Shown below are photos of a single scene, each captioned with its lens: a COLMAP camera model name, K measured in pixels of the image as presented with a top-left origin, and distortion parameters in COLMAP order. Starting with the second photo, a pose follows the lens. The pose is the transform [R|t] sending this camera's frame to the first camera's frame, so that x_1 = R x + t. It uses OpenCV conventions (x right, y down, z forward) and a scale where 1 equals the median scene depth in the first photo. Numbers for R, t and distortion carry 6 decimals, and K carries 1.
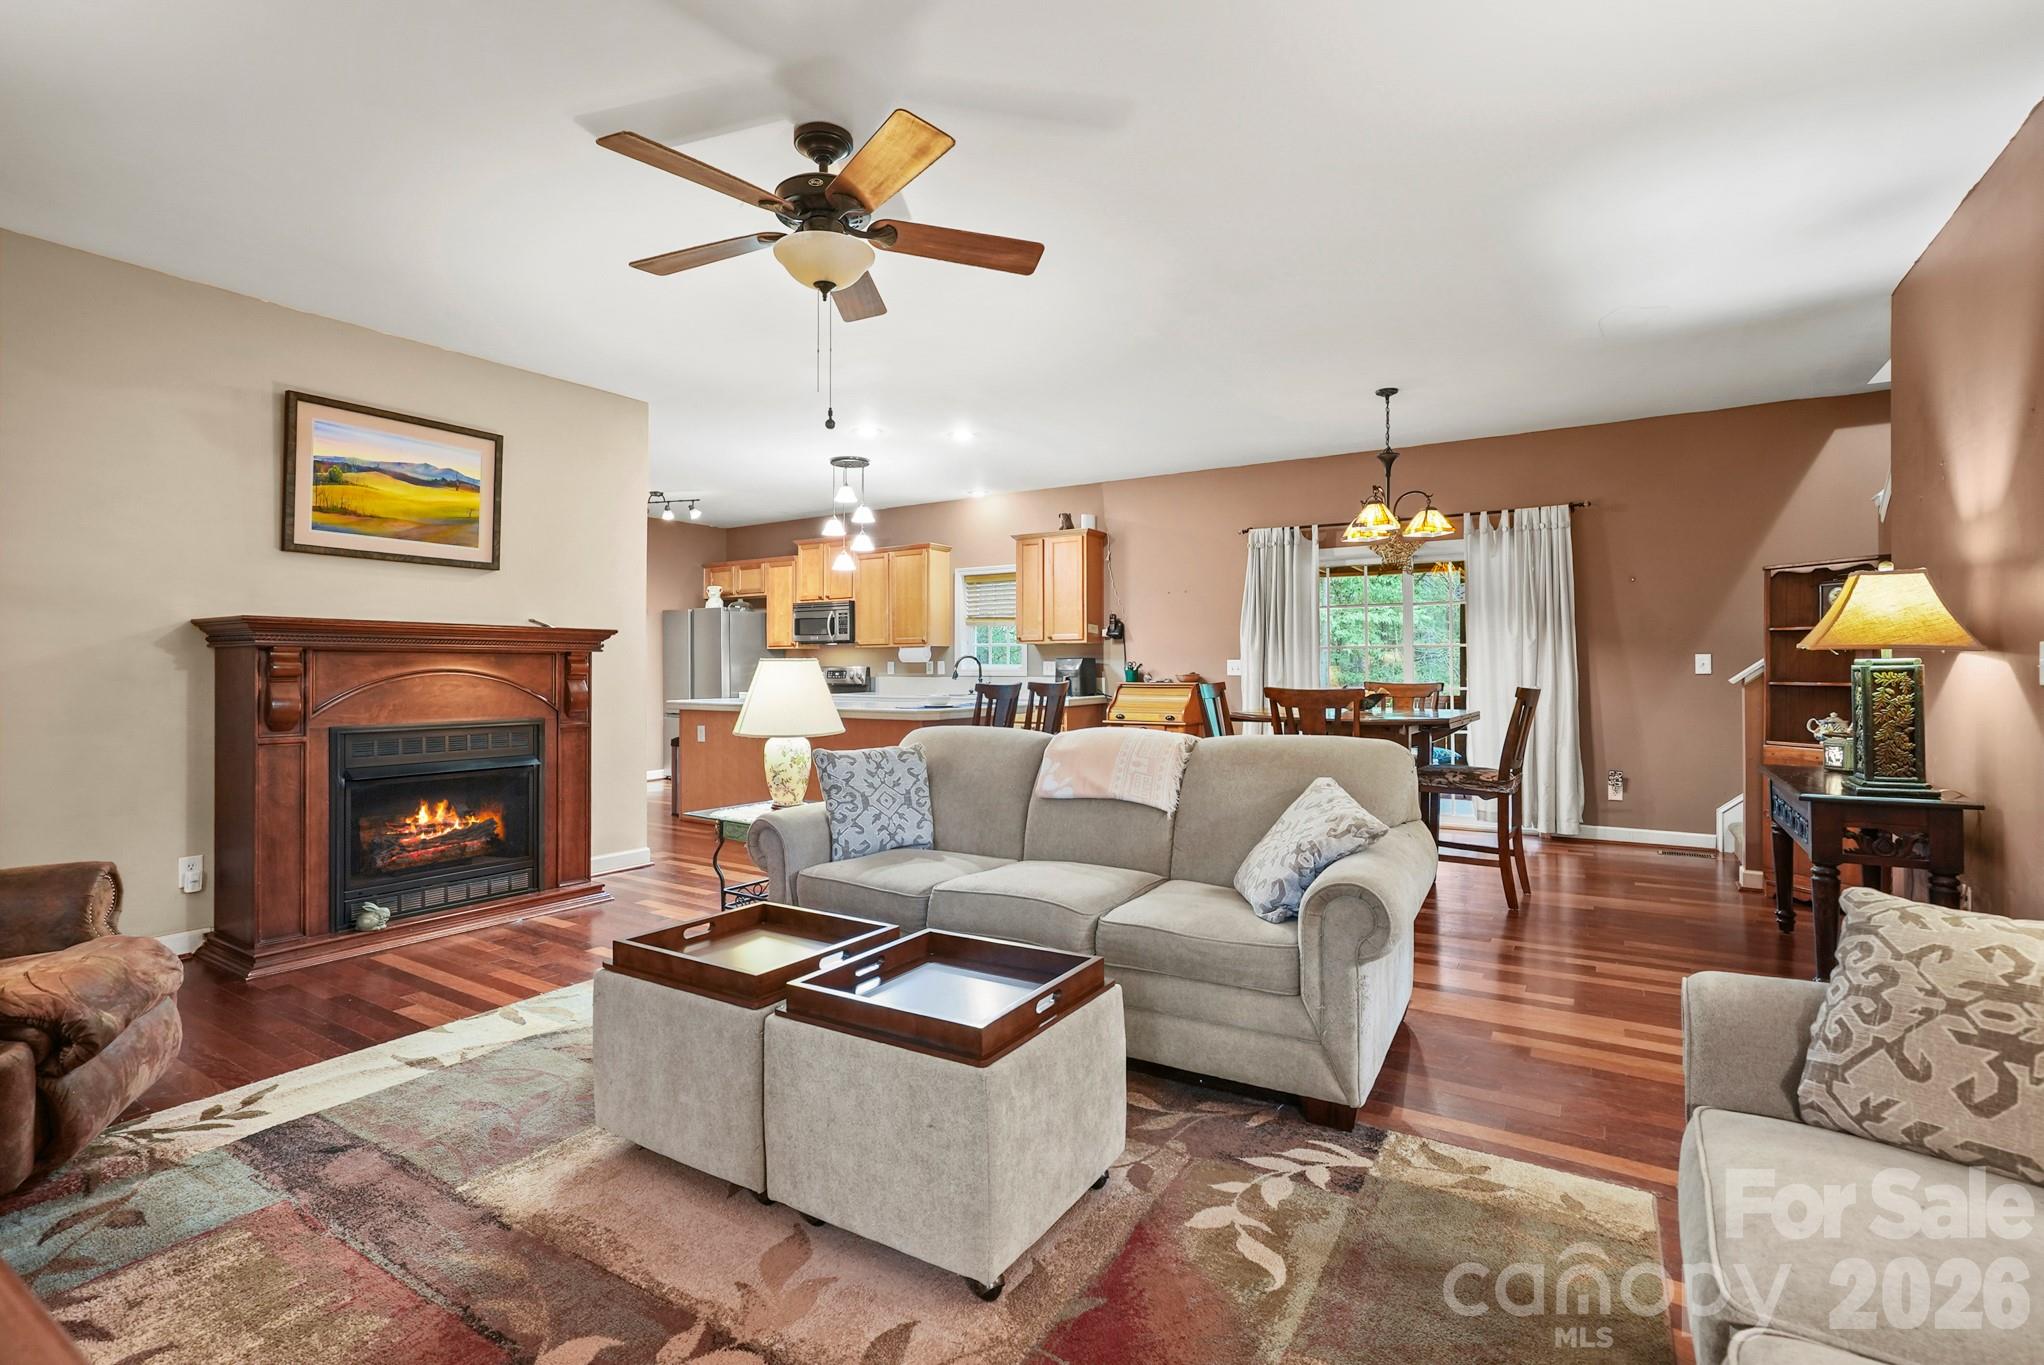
lens RADIAL K [[945.3, 0, 1015.3], [0, 945.3, 666.7], [0, 0, 1]] dist [-0.040347, 0.020836]
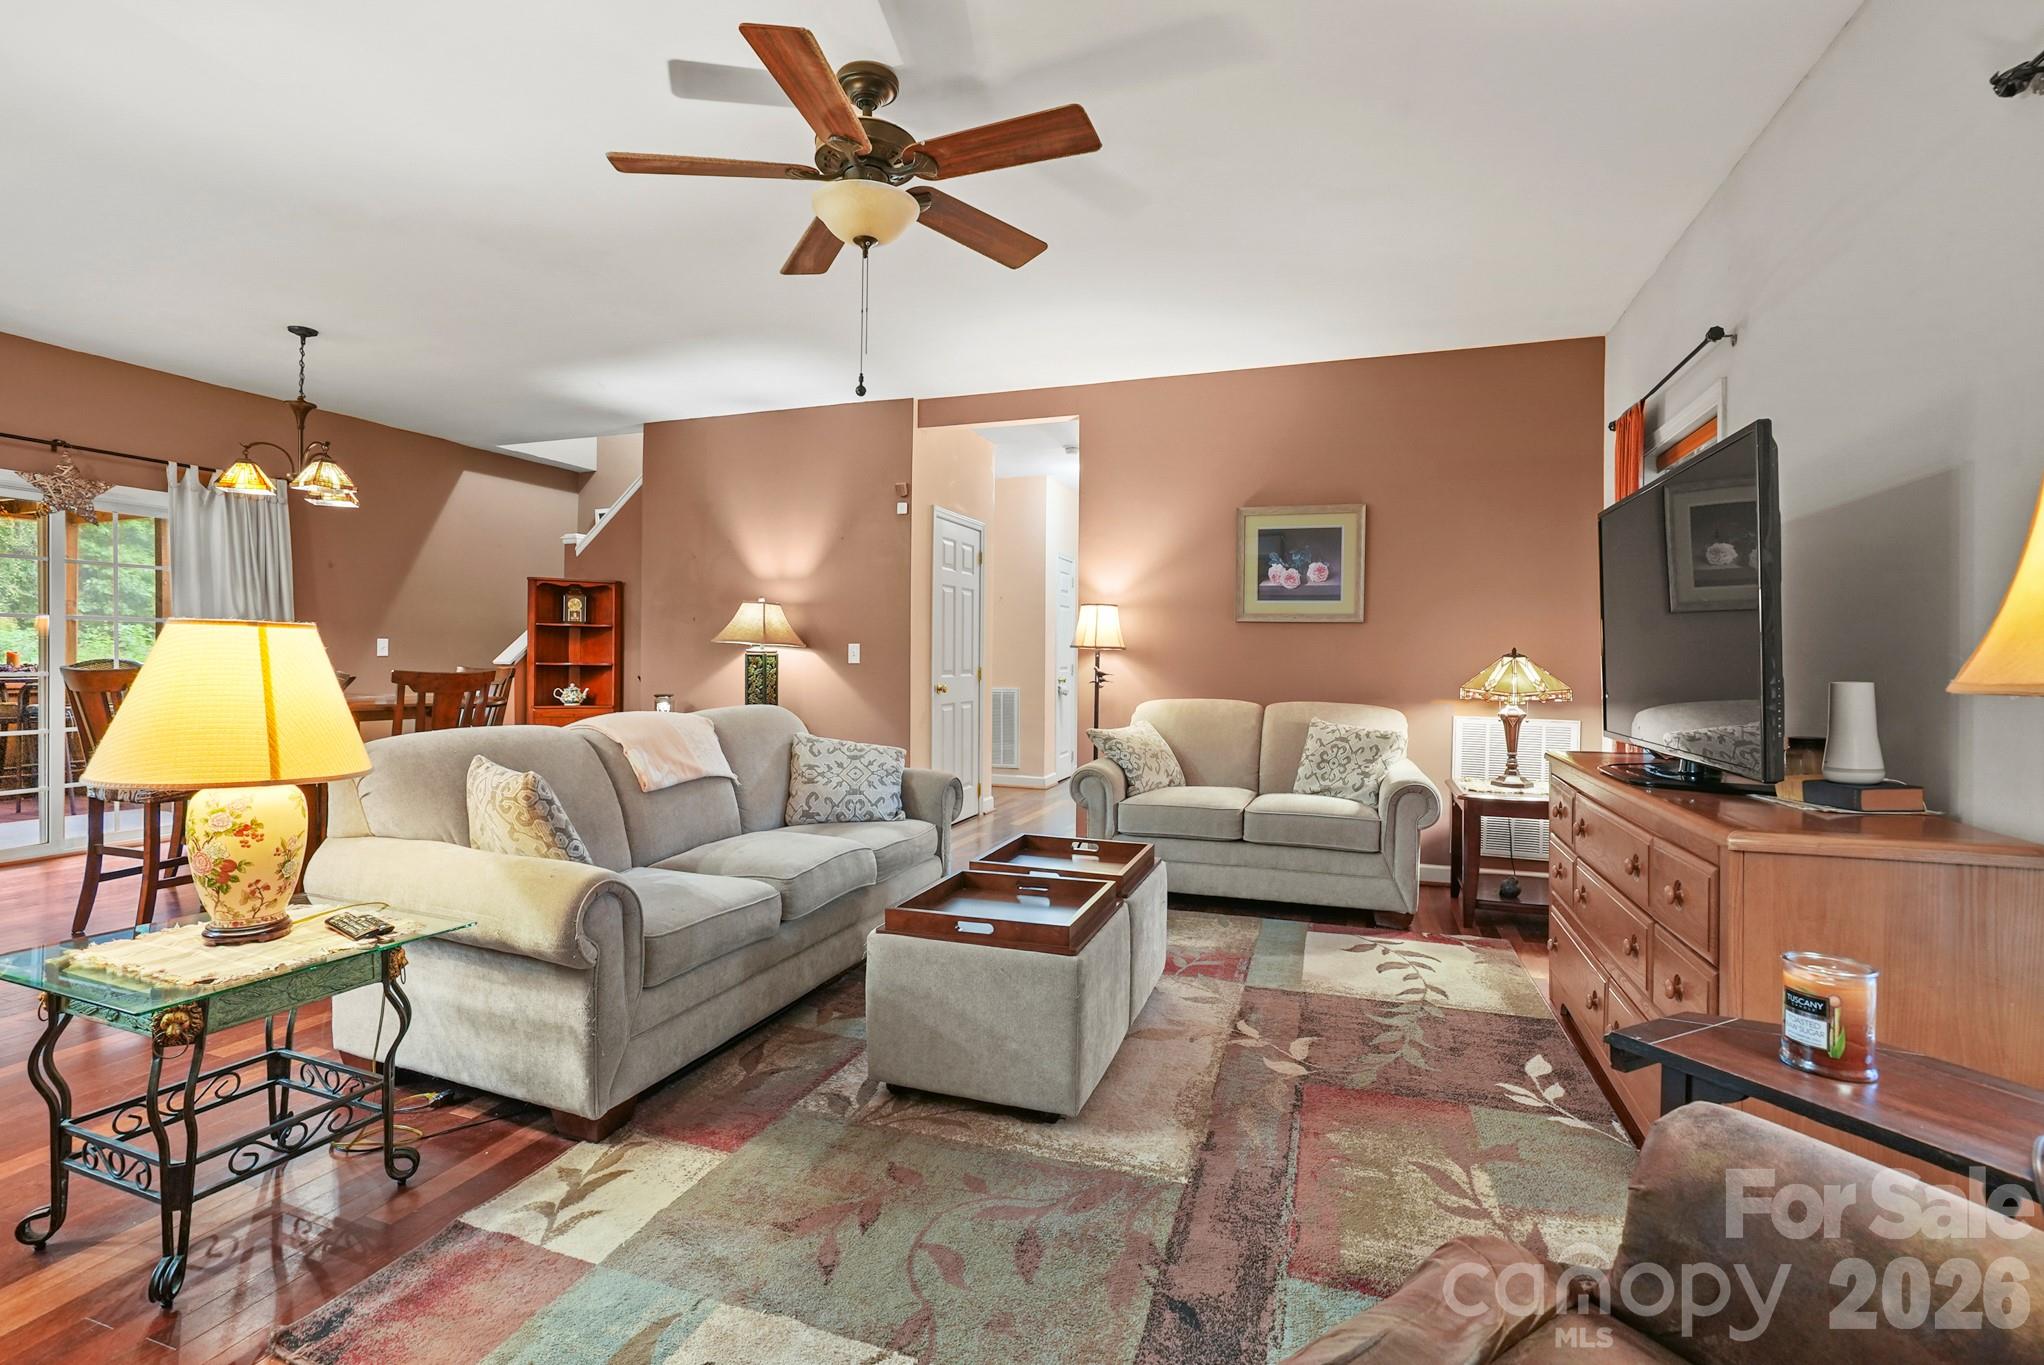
lens RADIAL K [[945.3, 0, 1015.3], [0, 945.3, 666.7], [0, 0, 1]] dist [-0.040347, 0.020836]
pose [[-0.216825, -0.009027, 0.976169, -0.516664], [-0.011591, 0.999911, 0.006672, 0.003795], [-0.976142, -0.009868, -0.216910, 0.473977]]
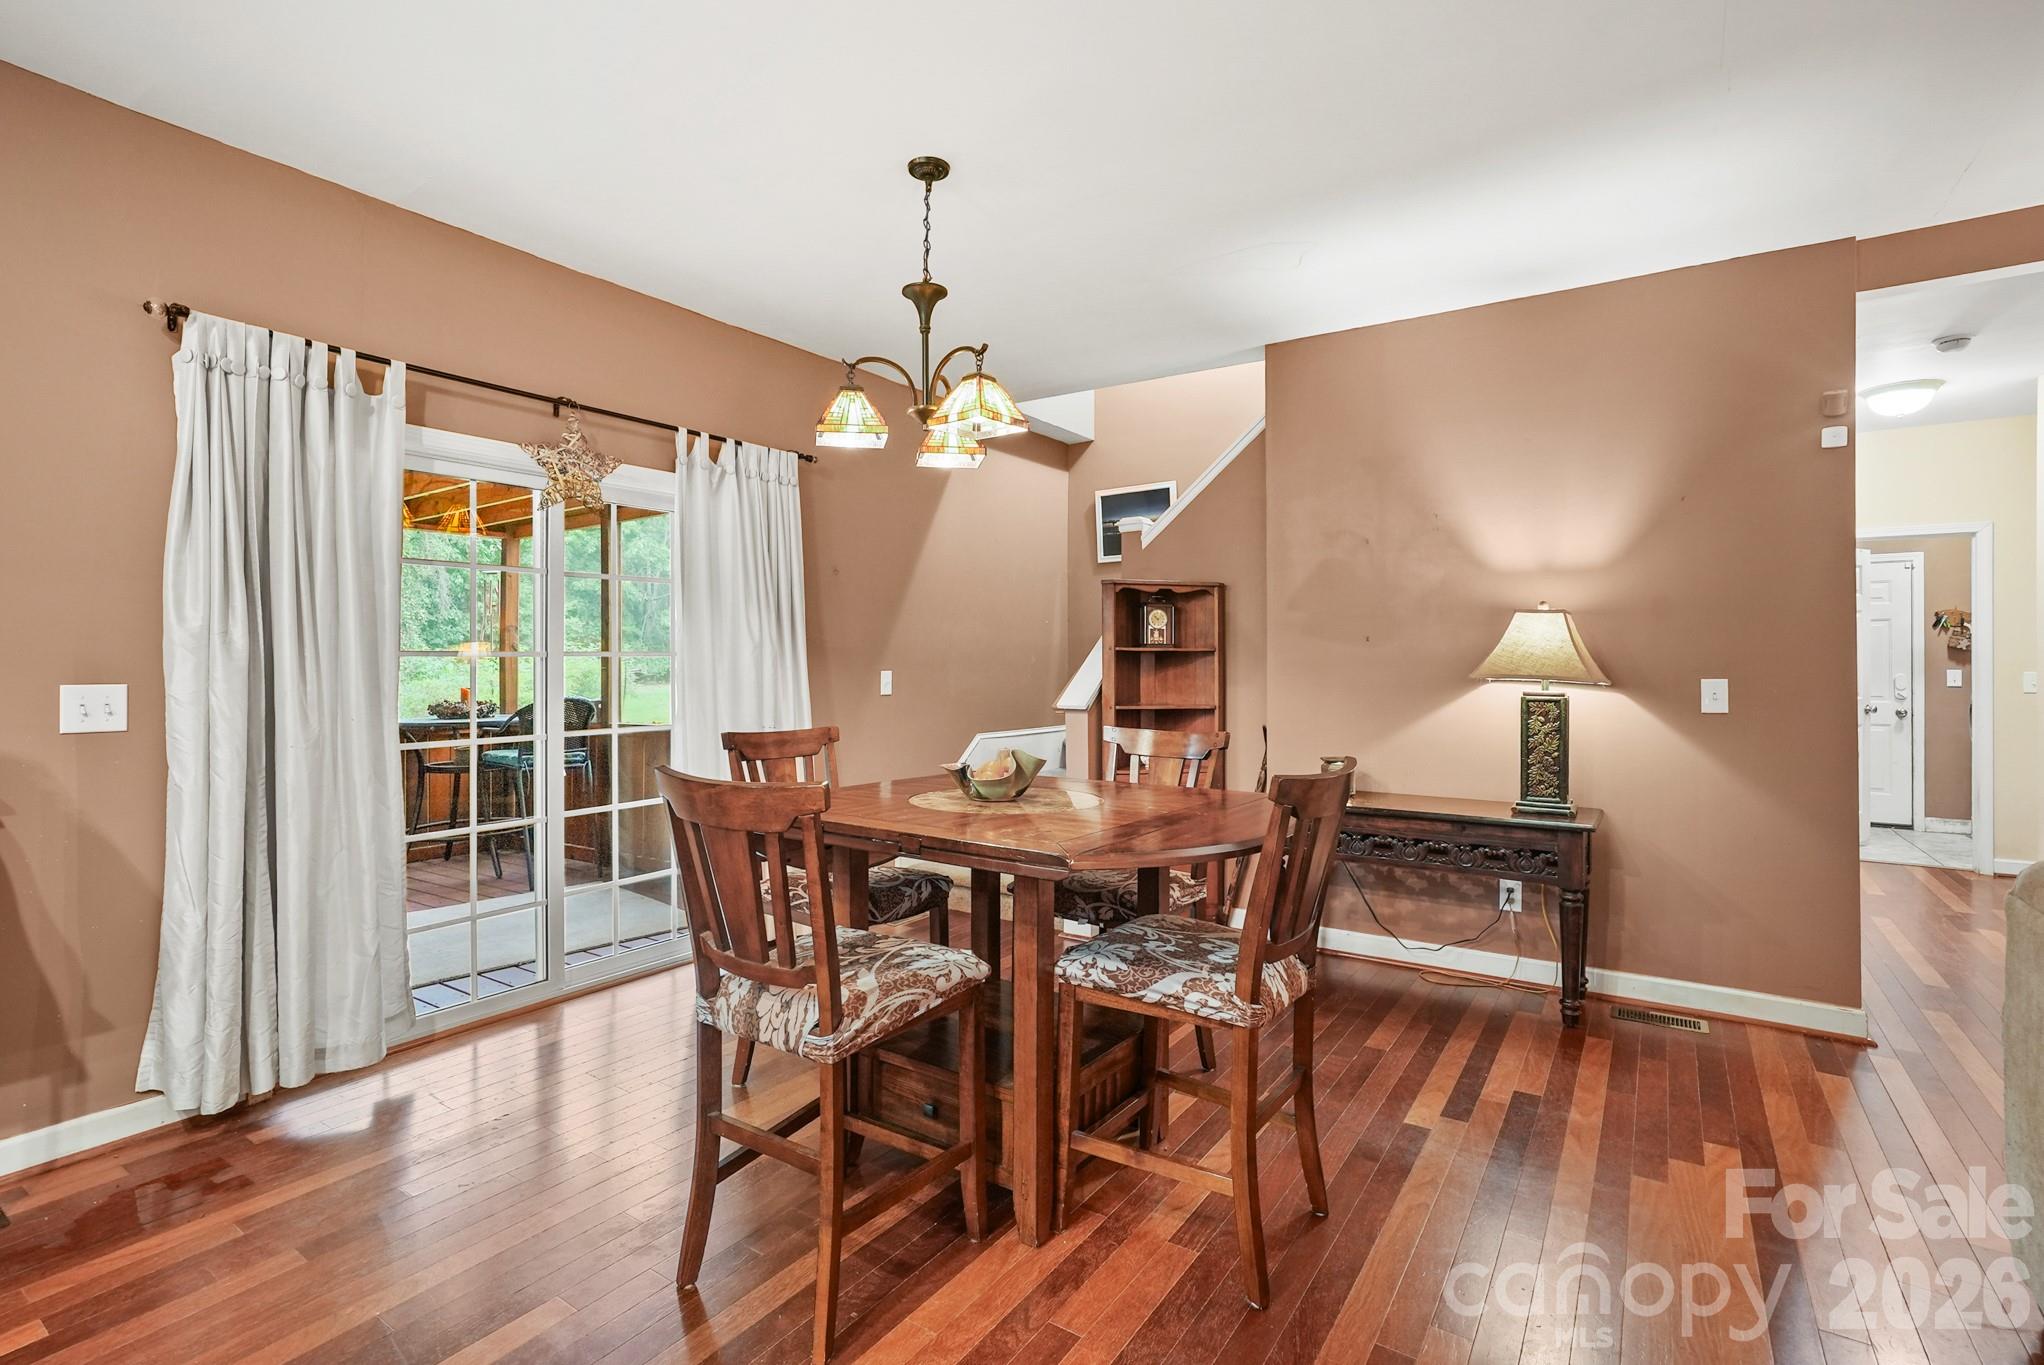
lens RADIAL K [[957.9, 0, 1016.9], [0, 957.9, 653.3], [0, 0, 1]] dist [-0.083683, 0.062517]
pose [[0.036498, 0.012805, 0.999252, -0.104119], [-0.004116, 0.999911, -0.012663, -0.017841], [-0.999325, -0.003651, 0.036547, 0.817957]]
